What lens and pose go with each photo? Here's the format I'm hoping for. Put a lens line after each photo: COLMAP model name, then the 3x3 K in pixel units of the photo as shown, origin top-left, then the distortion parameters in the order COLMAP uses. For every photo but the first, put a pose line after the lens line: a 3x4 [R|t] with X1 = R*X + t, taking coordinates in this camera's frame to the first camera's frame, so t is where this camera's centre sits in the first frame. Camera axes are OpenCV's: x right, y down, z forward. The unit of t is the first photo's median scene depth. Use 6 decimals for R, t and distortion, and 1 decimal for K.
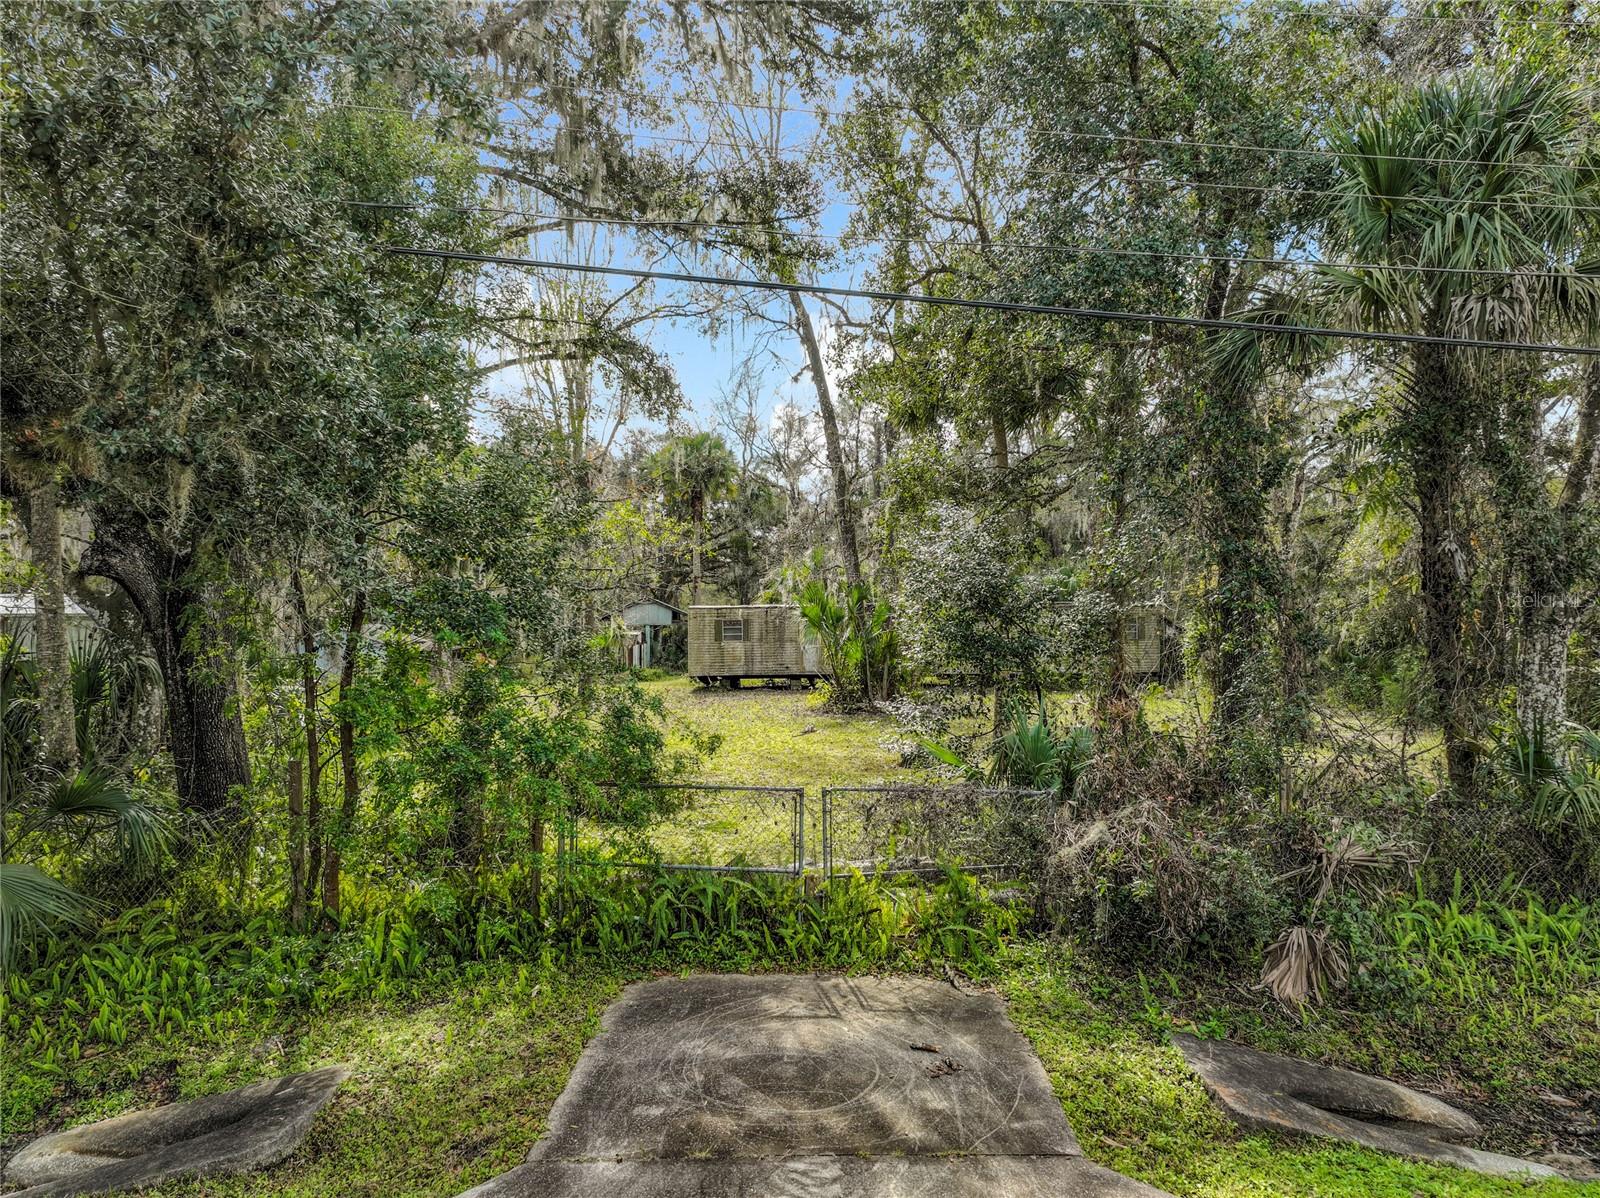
lens RADIAL K [[1107.1, 0, 800.0], [0, 1107.1, 599.0], [0, 0, 1]] dist [0.002406, 0.000485]
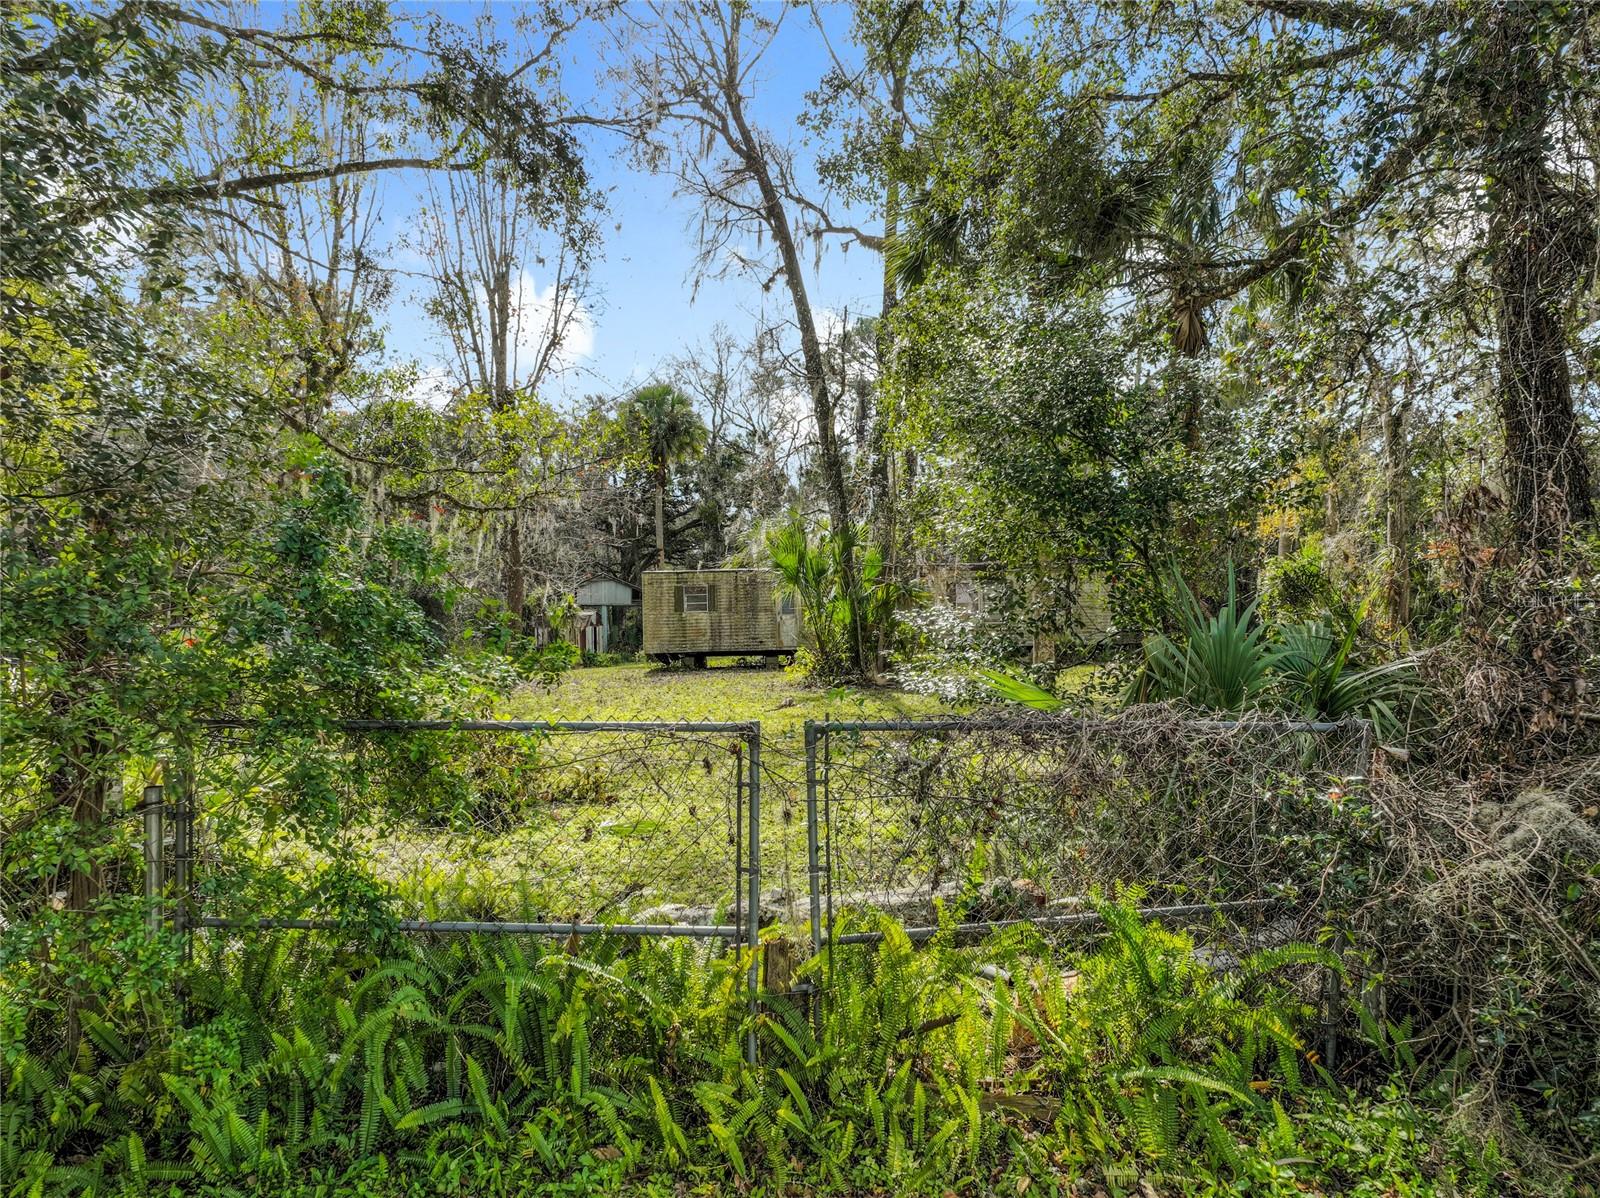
lens RADIAL K [[1132.3, 0, 800.0], [0, 1132.3, 599.0], [0, 0, 1]] dist [-0.002045, 0.002343]
pose [[0.999771, -0.011640, 0.017934, 0.002862], [0.011656, 0.999932, -0.000770, 0.031931], [-0.017924, 0.000979, 0.999839, 0.149100]]
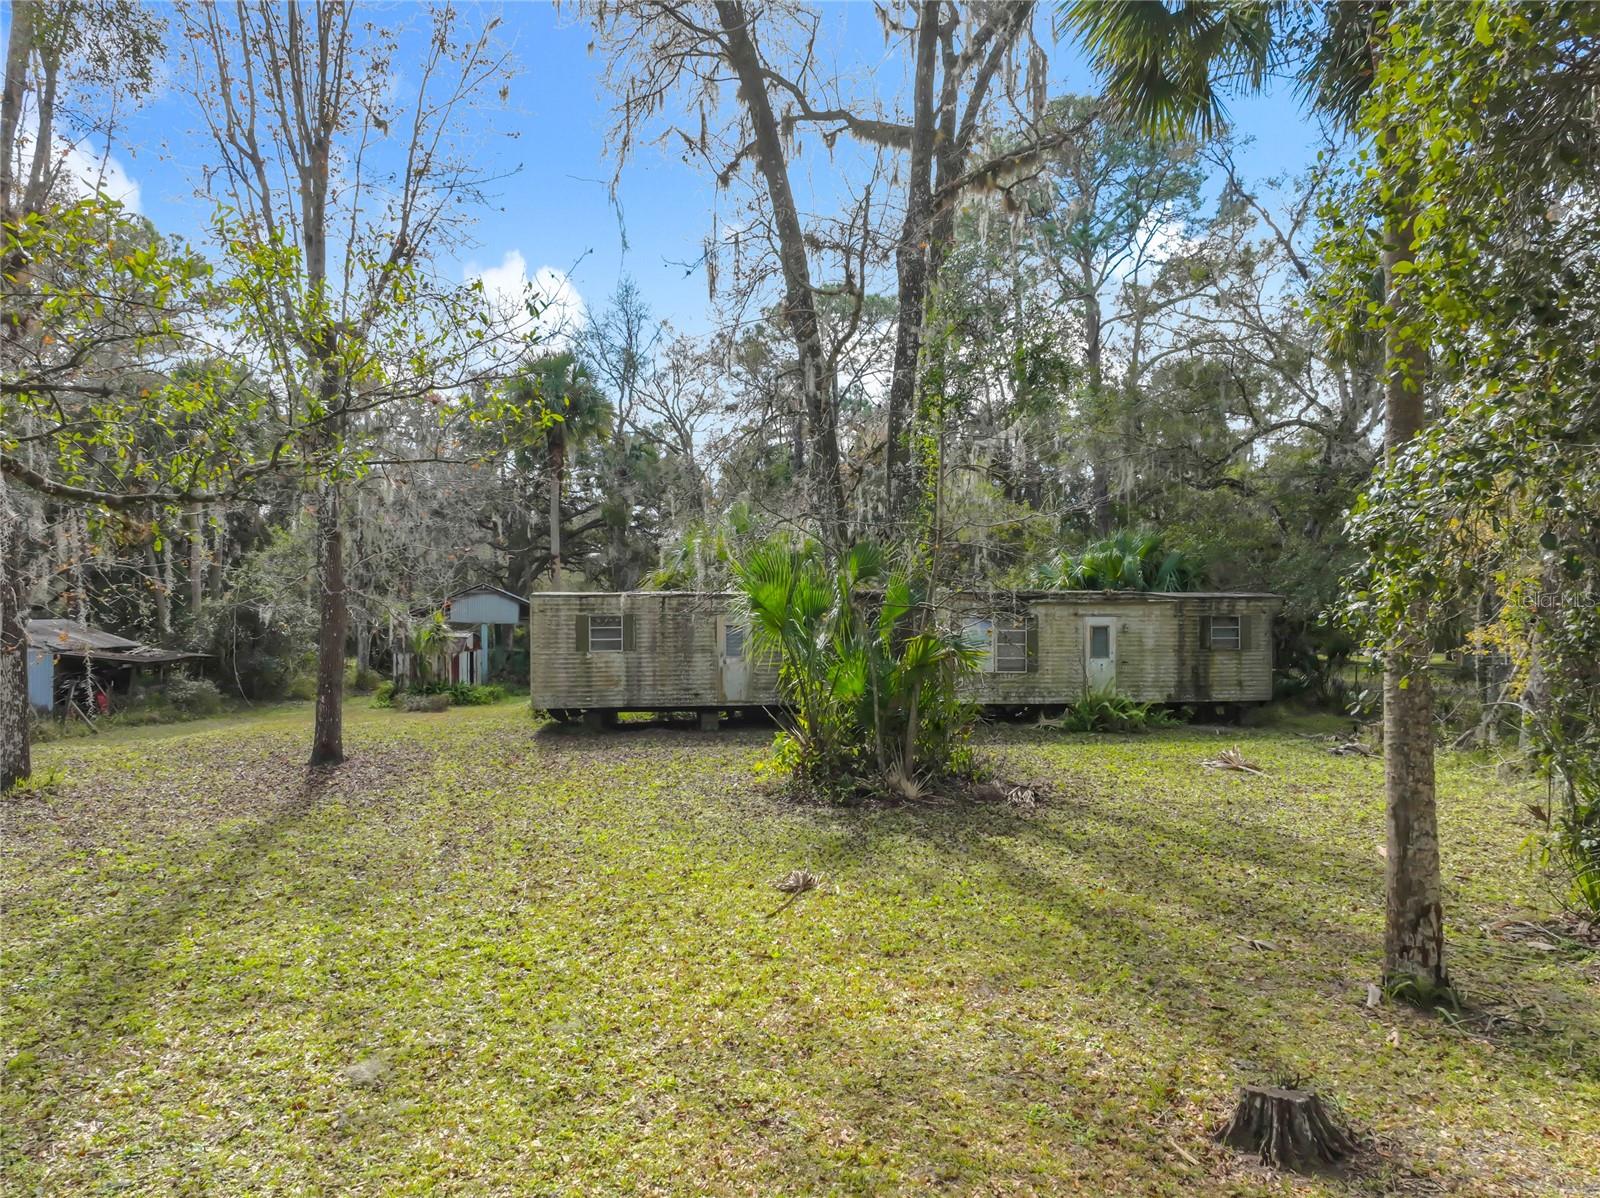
lens RADIAL K [[1108.0, 0, 779.2], [0, 1108.0, 622.9], [0, 0, 1]] dist [-0.002217, 0.000183]
pose [[0.995344, 0.005750, 0.096216, -0.026753], [-0.007825, 0.999745, 0.021202, 0.009914], [-0.096070, -0.021856, 0.995135, 0.416880]]
